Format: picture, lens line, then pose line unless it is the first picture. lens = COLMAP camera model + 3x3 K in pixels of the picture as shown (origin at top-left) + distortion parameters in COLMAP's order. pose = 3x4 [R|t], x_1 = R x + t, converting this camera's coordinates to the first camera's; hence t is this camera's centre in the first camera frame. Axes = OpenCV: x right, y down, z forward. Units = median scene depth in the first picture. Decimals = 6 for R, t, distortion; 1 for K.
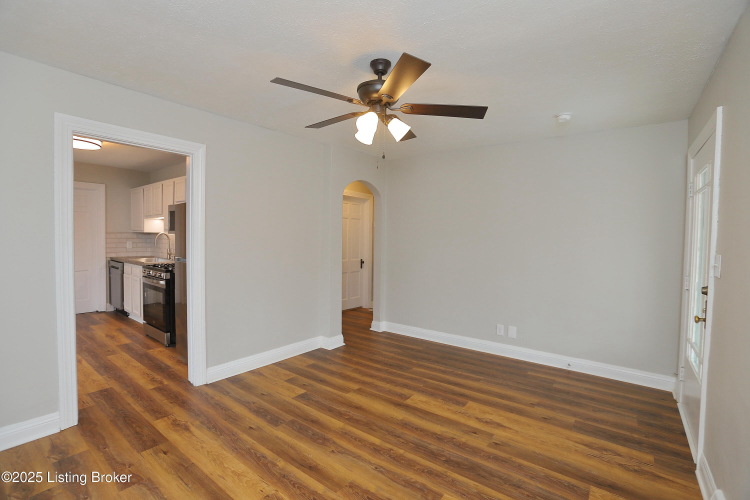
lens RADIAL K [[340.4, 0, 372.2], [0, 340.4, 236.9], [0, 0, 1]] dist [-0.059725, 0.017744]
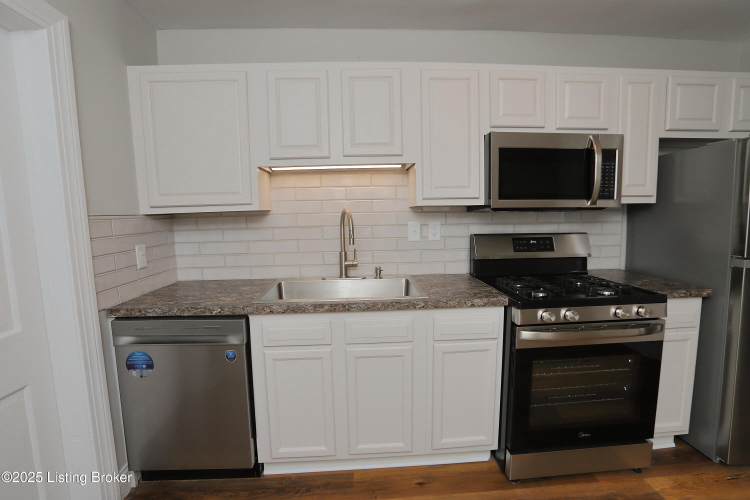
lens RADIAL K [[348.3, 0, 377.3], [0, 348.3, 246.5], [0, 0, 1]] dist [-0.053250, 0.015399]
pose [[0.756342, -0.100373, 0.646430, -0.813060], [0.033835, 0.992839, 0.114573, -0.013246], [-0.653301, -0.064784, 0.754322, 0.659390]]
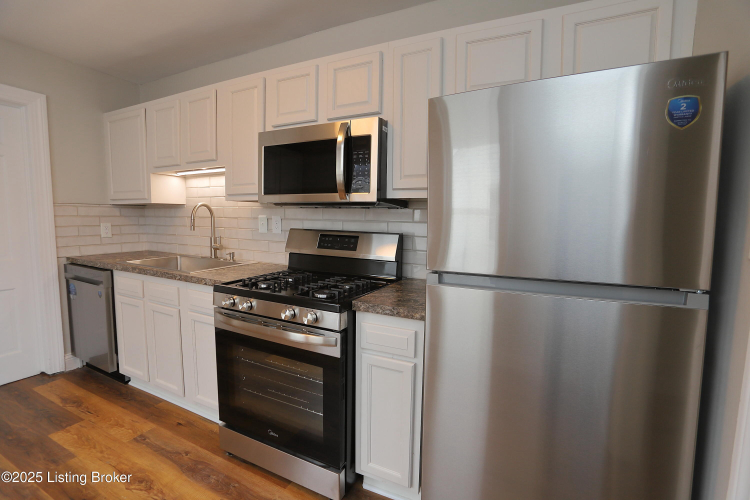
lens RADIAL K [[340.4, 0, 376.9], [0, 340.4, 246.9], [0, 0, 1]] dist [-0.059725, 0.017744]
pose [[0.981126, -0.021285, 0.192194, -0.458713], [0.004022, 0.995955, 0.089767, 0.007383], [-0.193328, -0.087300, 0.977243, 0.469190]]
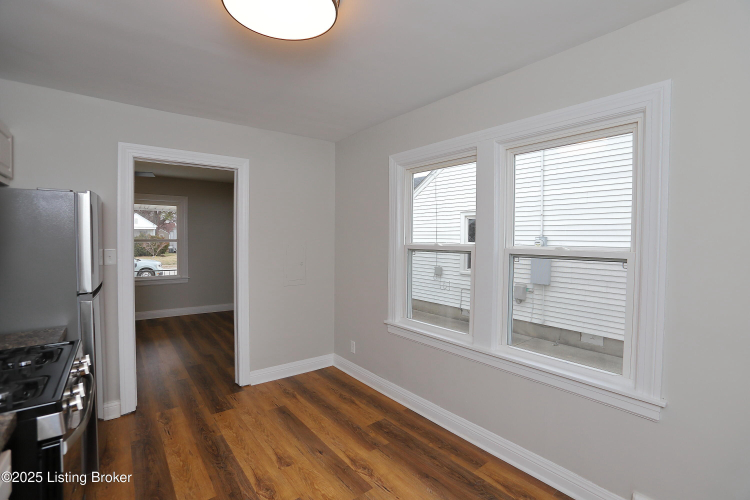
lens RADIAL K [[340.4, 0, 373.1], [0, 340.4, 248.6], [0, 0, 1]] dist [-0.059725, 0.017744]
pose [[-0.968160, -0.033690, 0.248056, -0.750570], [-0.024527, 0.998901, 0.039938, -0.024661], [-0.249129, 0.032583, -0.967922, 0.919074]]
